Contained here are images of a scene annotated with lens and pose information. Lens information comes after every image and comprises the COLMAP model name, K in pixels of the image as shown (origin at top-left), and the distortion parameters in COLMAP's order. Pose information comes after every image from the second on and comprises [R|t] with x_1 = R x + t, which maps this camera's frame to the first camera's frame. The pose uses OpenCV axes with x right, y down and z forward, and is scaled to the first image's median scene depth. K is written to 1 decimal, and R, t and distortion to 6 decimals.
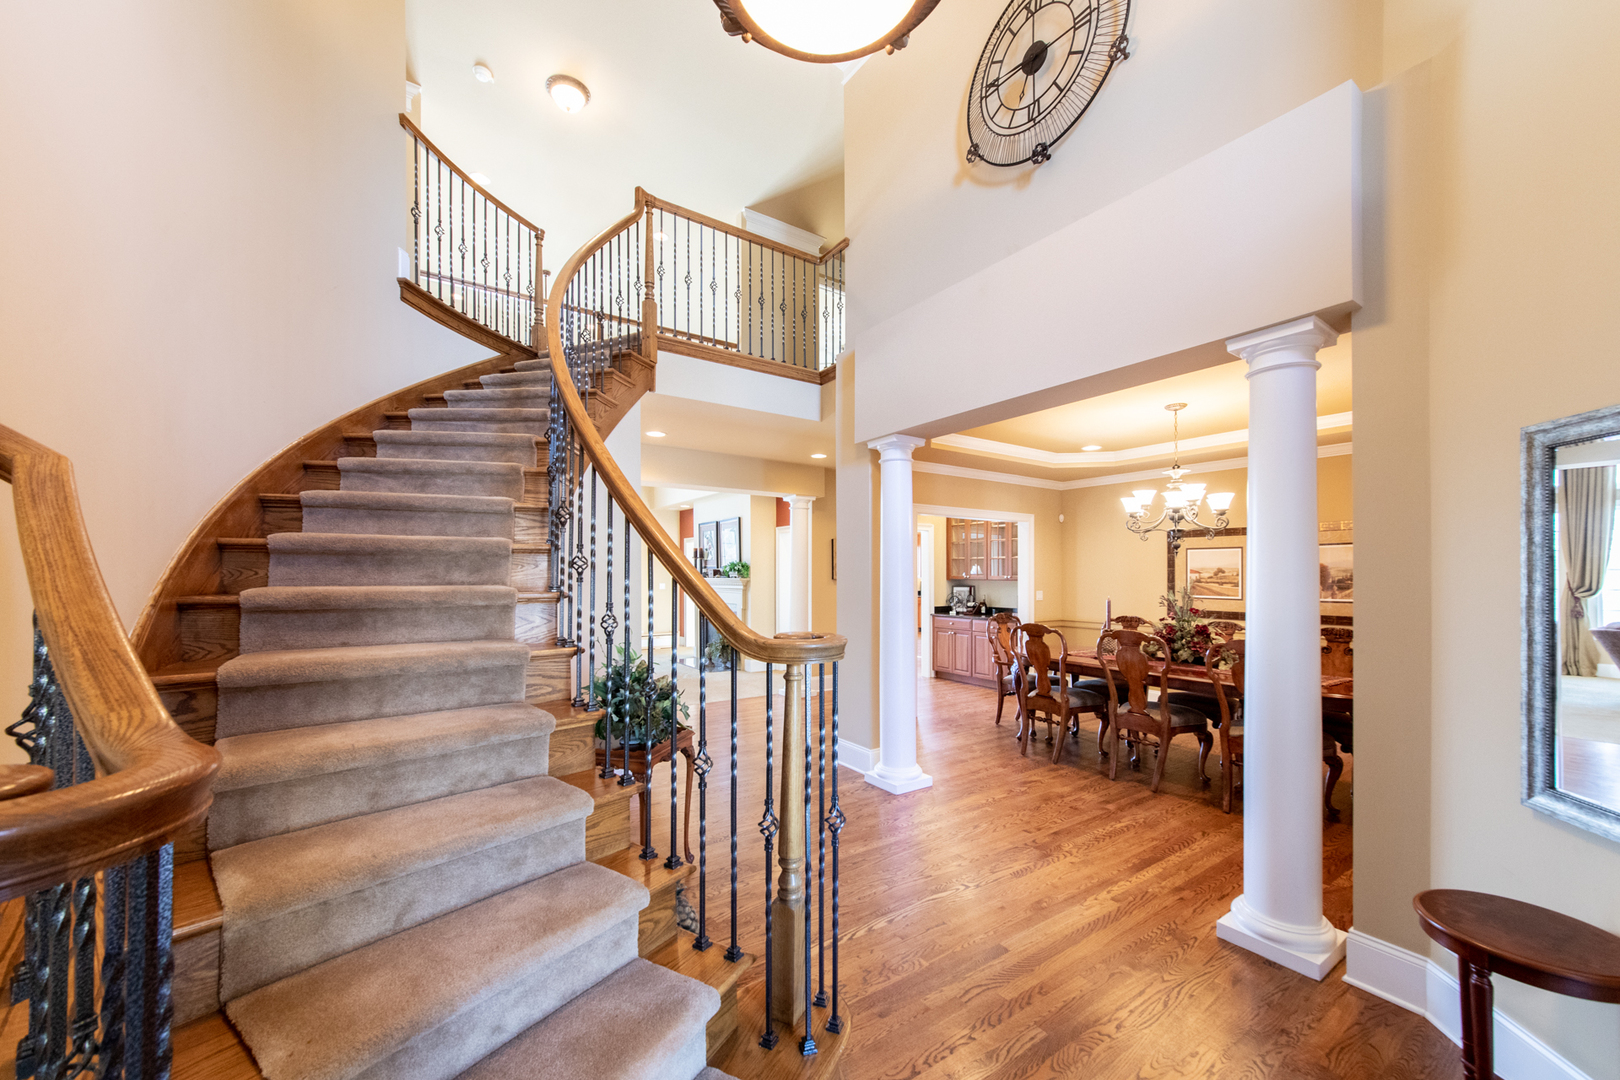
lens RADIAL K [[605.3, 0, 807.6], [0, 605.3, 574.4], [0, 0, 1]] dist [-0.000467, -0.000042]
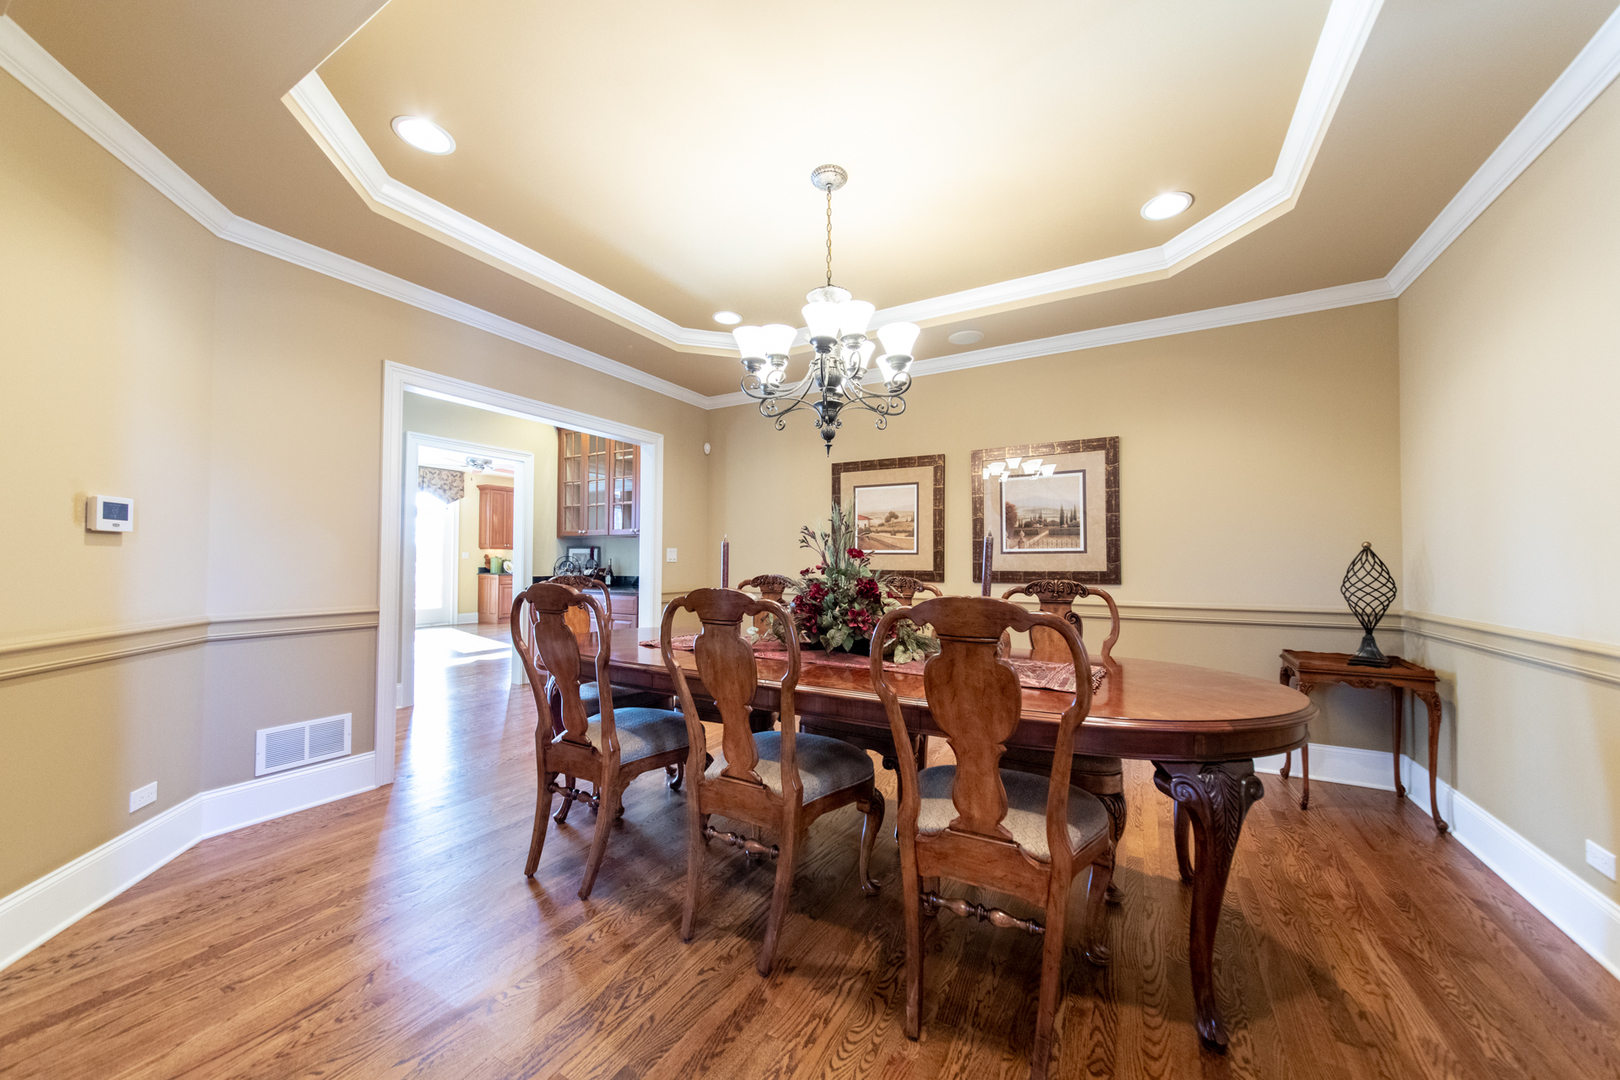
lens RADIAL K [[582.3, 0, 810.6], [0, 582.3, 553.4], [0, 0, 1]] dist [-0.001084, 0.000268]
pose [[0.894206, 0.011647, 0.447504, 0.352951], [-0.005687, 0.999876, -0.014661, 0.064444], [-0.447620, 0.010565, 0.894162, 0.527031]]
